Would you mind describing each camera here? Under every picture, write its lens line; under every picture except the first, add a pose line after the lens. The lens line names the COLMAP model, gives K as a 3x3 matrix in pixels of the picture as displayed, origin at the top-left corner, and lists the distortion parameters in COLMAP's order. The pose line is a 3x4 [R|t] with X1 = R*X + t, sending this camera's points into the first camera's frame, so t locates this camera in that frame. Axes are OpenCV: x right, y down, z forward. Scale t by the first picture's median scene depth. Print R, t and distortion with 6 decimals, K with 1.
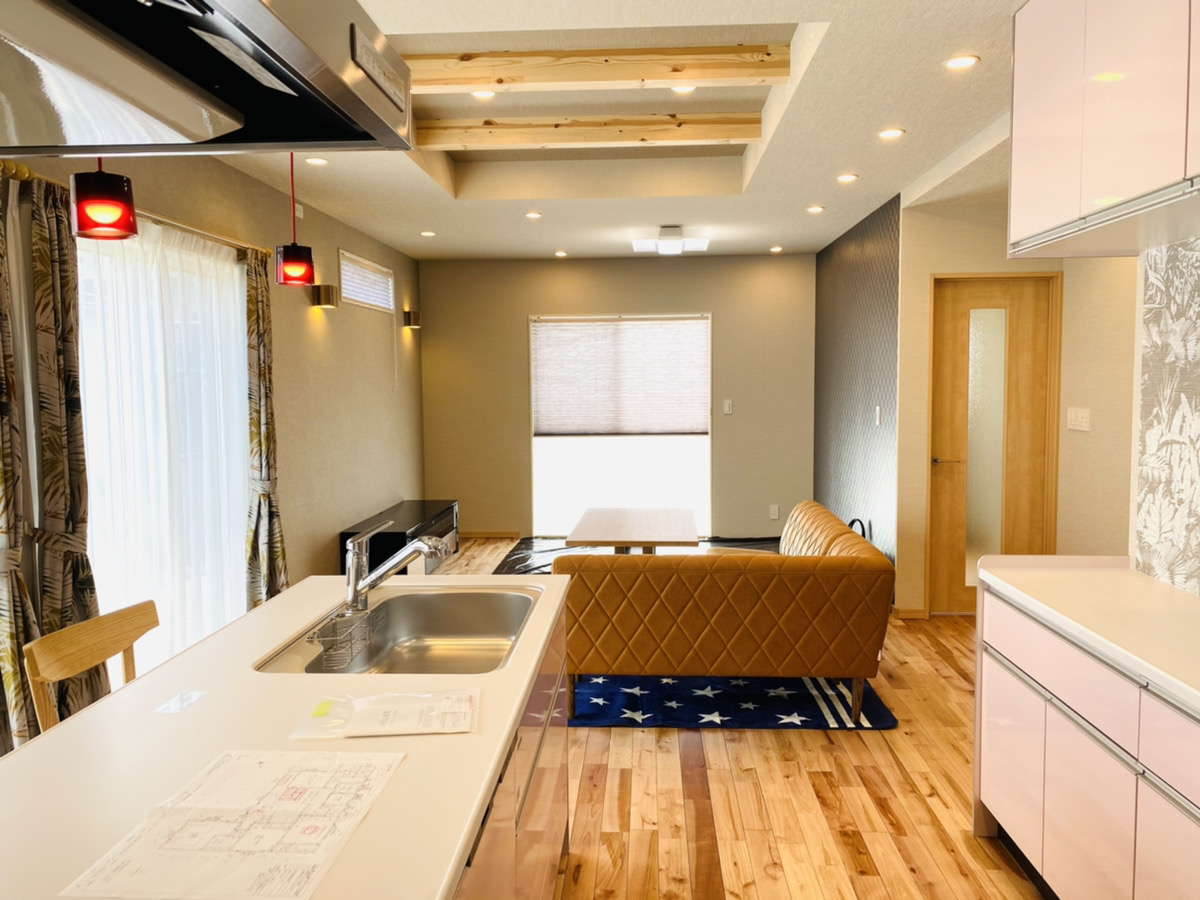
lens RADIAL K [[929.1, 0, 600.0], [0, 929.1, 450.0], [0, 0, 1]] dist [0.008925, 0.004969]
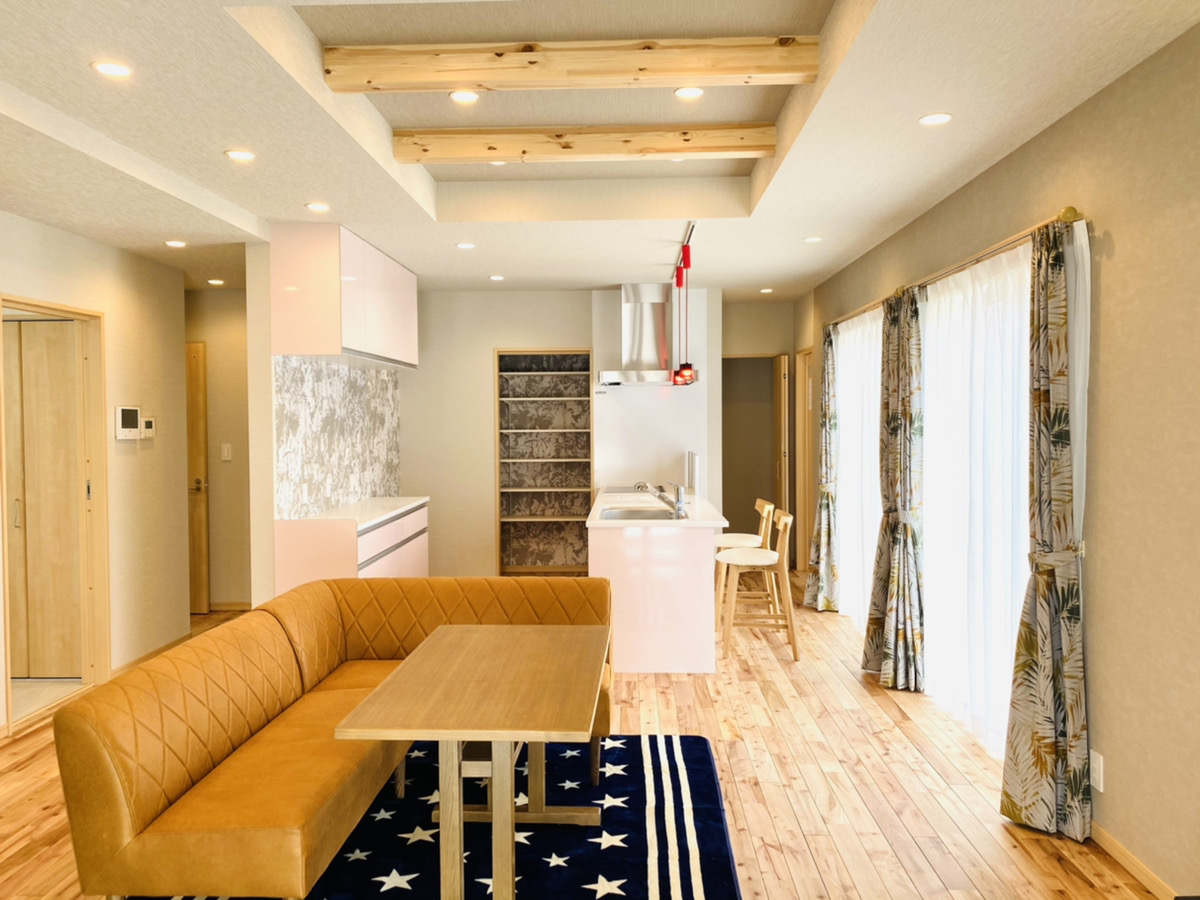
lens RADIAL K [[929.1, 0, 600.0], [0, 929.1, 450.0], [0, 0, 1]] dist [0.008925, 0.004969]
pose [[-0.999772, 0.017016, -0.012936, -0.041310], [0.015448, 0.993481, 0.112947, -0.223713], [0.014773, 0.112722, -0.993517, 2.907566]]
